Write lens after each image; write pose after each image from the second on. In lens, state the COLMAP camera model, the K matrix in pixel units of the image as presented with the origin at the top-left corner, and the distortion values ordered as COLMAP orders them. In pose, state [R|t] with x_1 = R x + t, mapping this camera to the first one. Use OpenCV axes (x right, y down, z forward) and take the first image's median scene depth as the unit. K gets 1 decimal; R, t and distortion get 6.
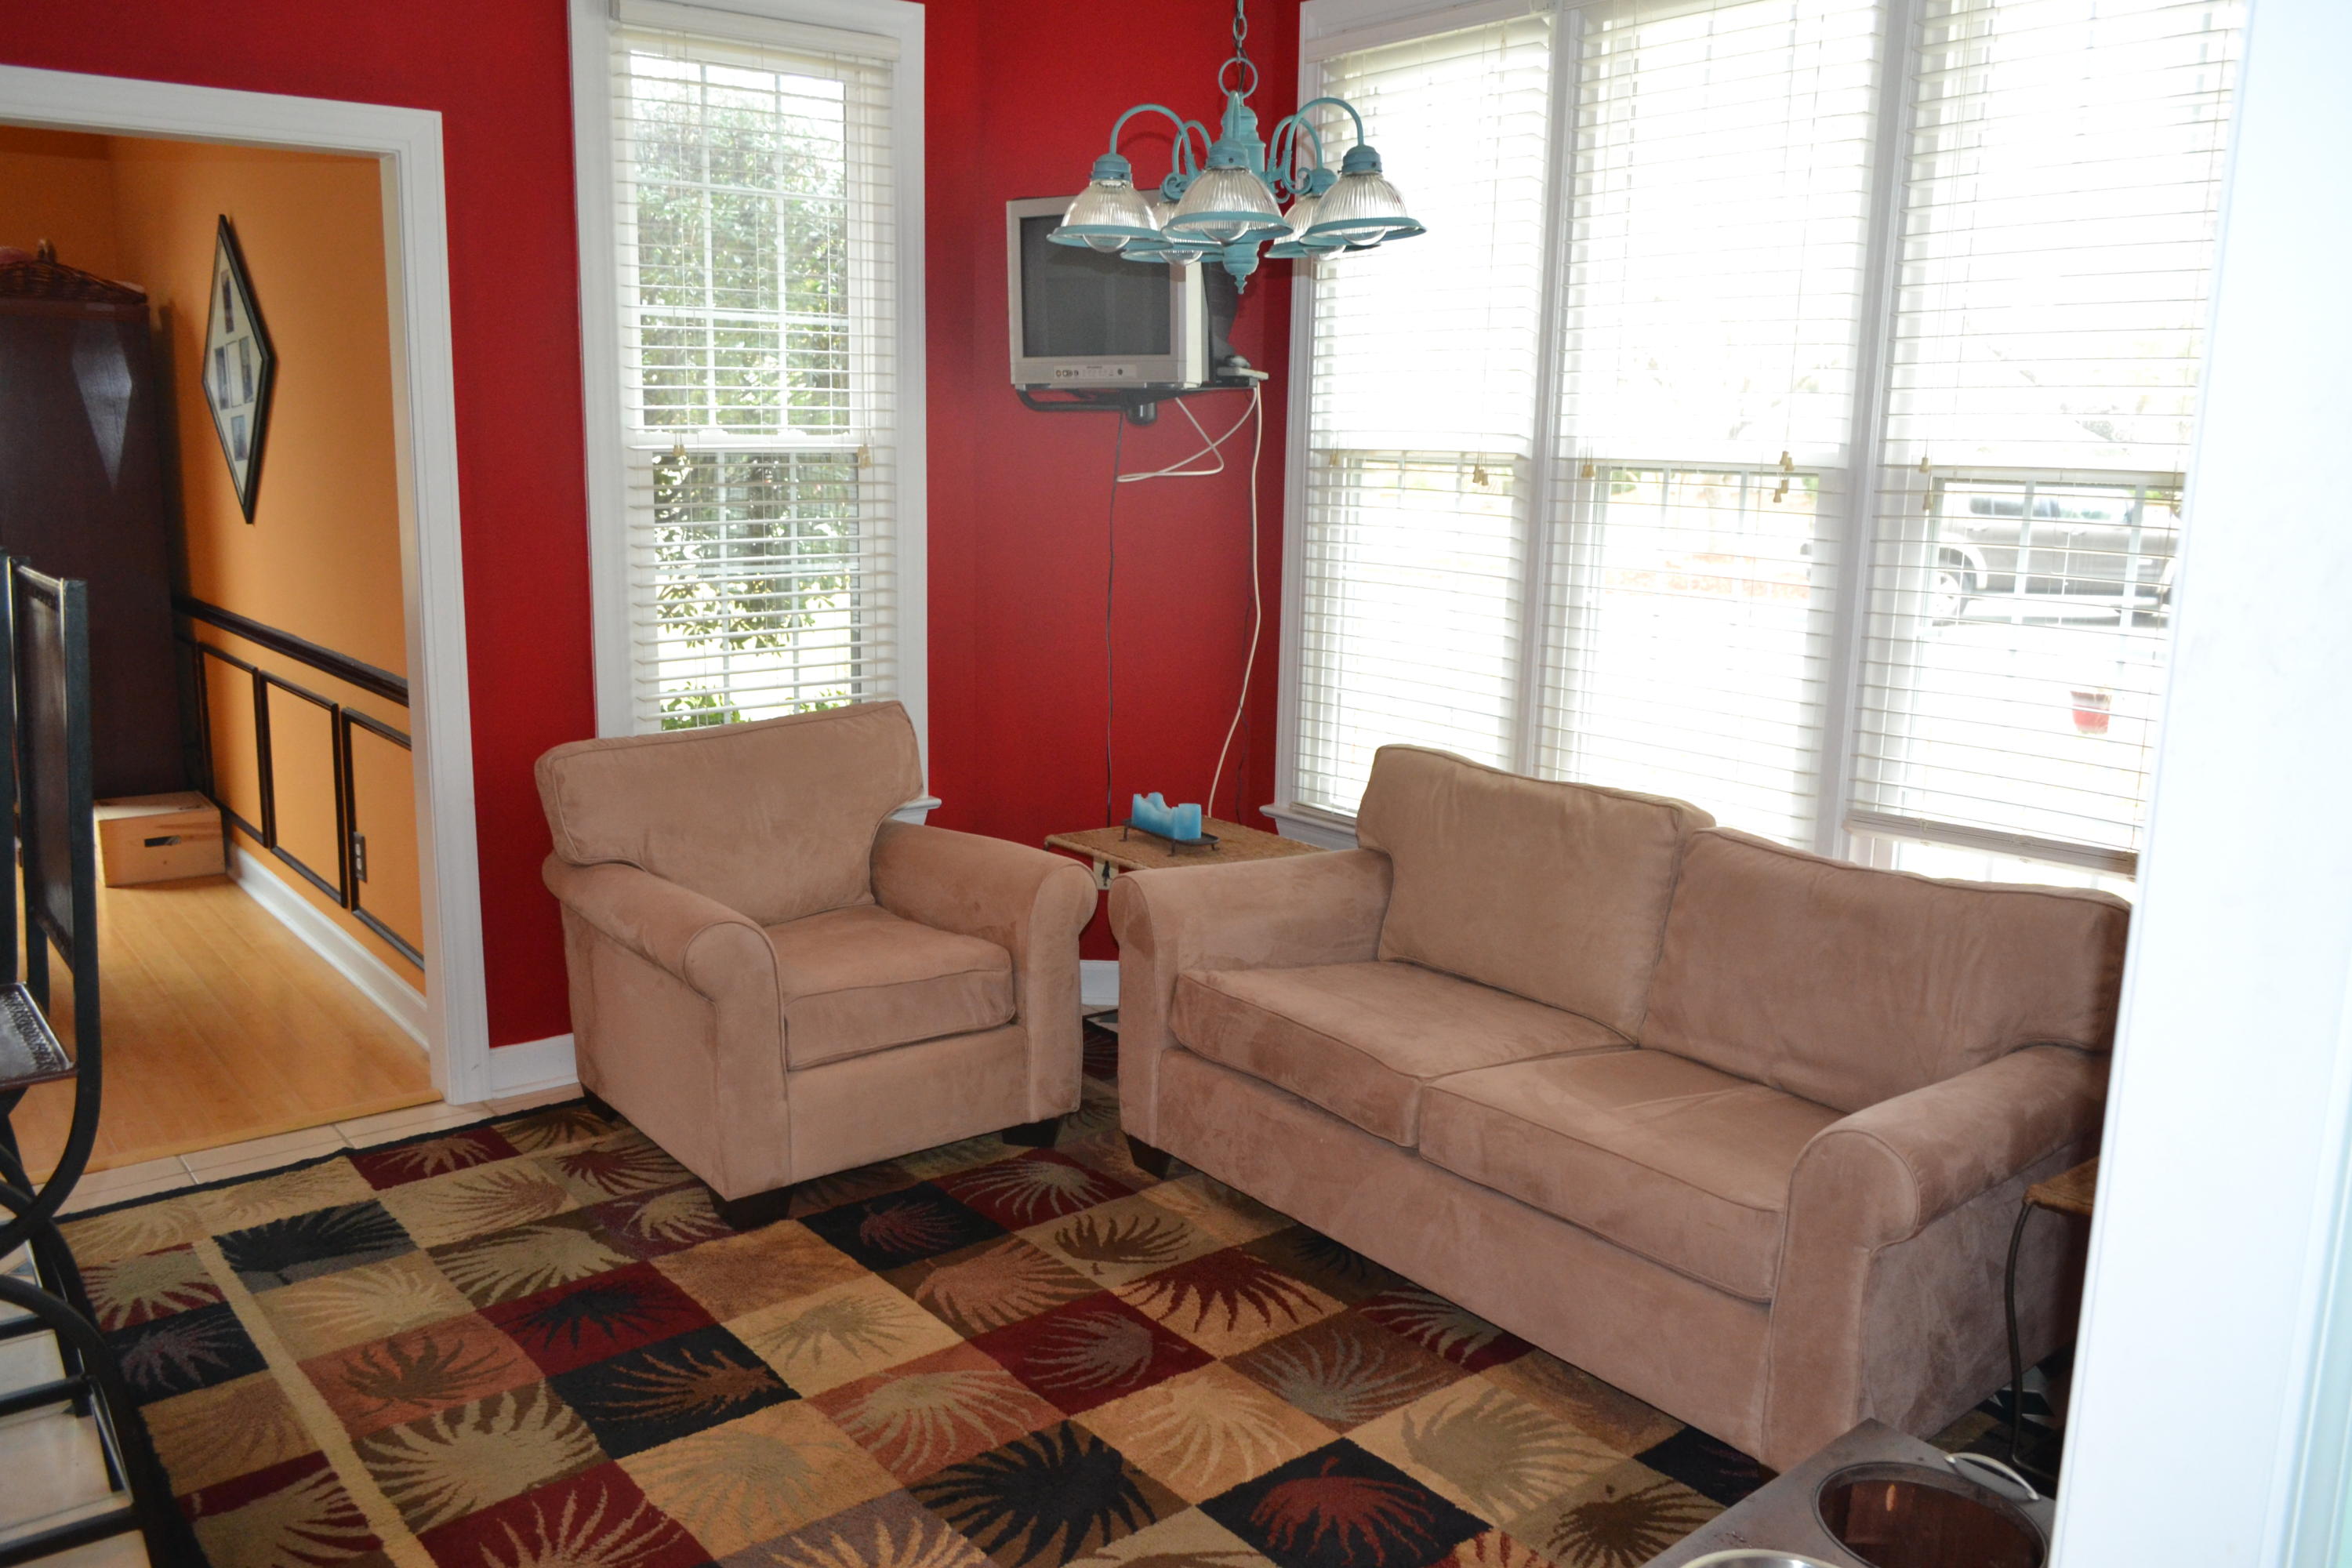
lens RADIAL K [[1850.7, 0, 1176.0], [0, 1850.7, 779.1], [0, 0, 1]] dist [-0.015791, 0.011109]
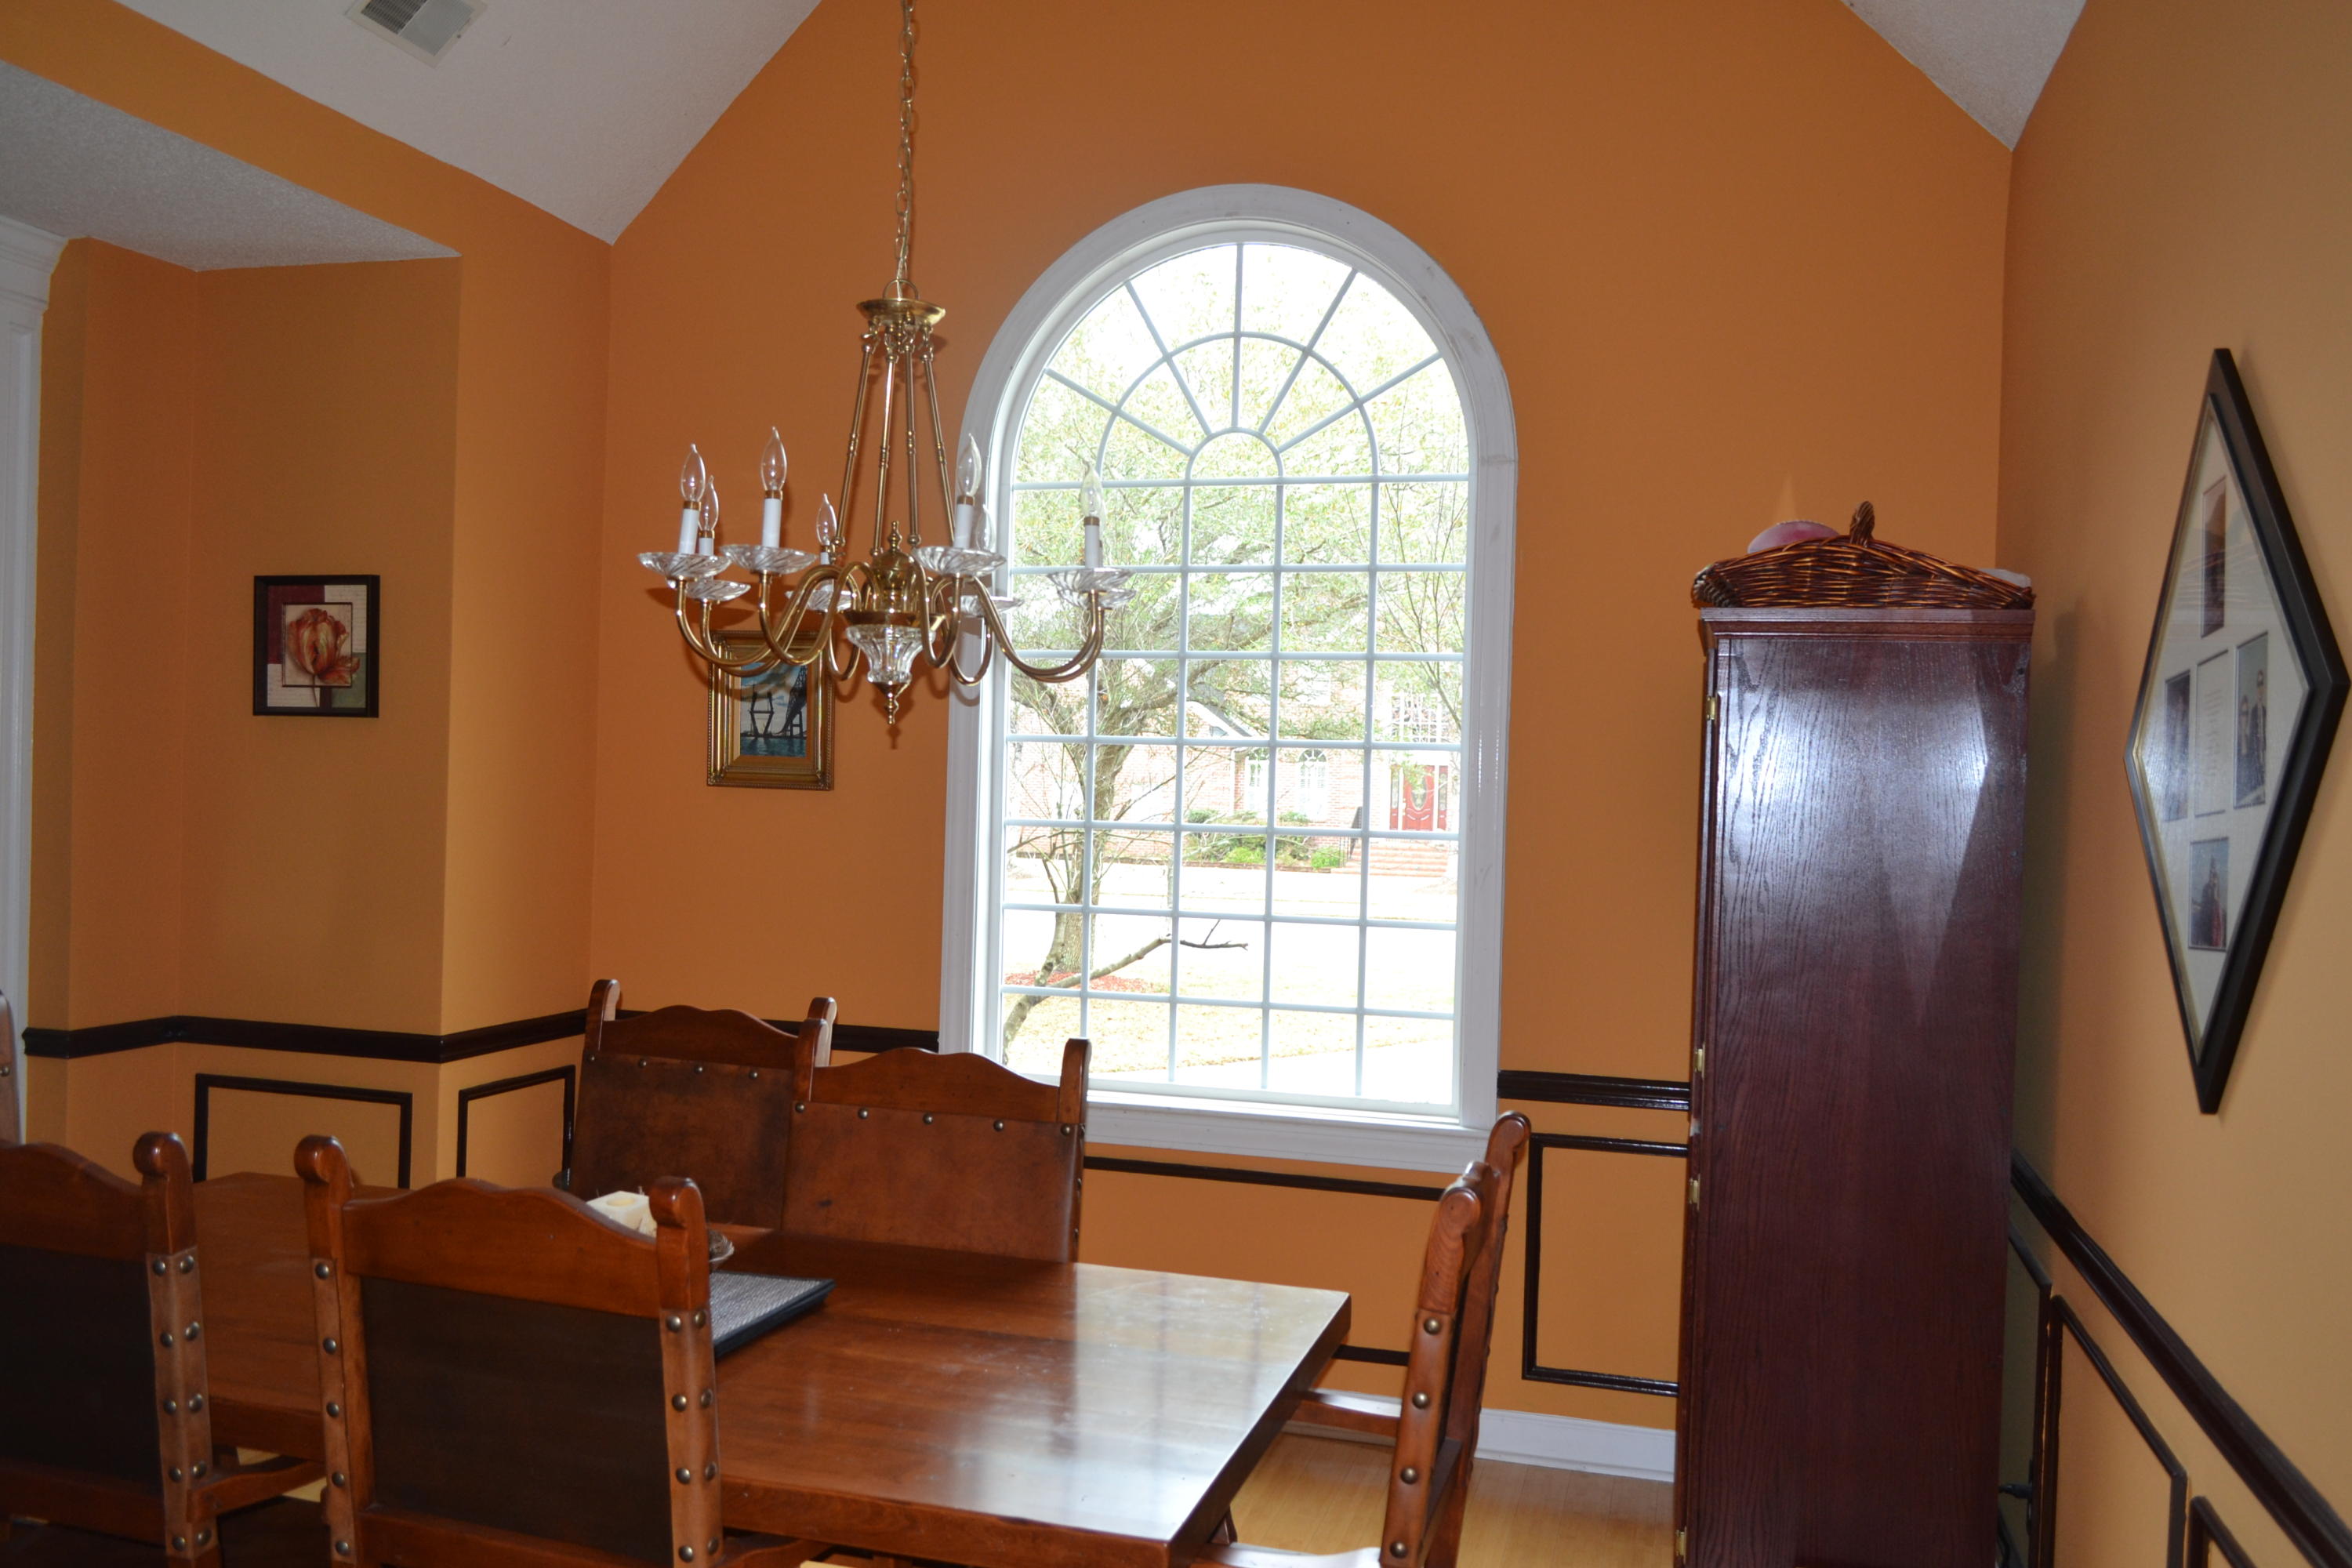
lens RADIAL K [[1850.7, 0, 1184.4], [0, 1850.7, 791.3], [0, 0, 1]] dist [-0.015791, 0.011109]
pose [[0.588073, 0.004921, -0.808793, -0.316246], [-0.165323, 0.979600, -0.114246, -0.124672], [0.791732, 0.200897, 0.576889, 0.591459]]
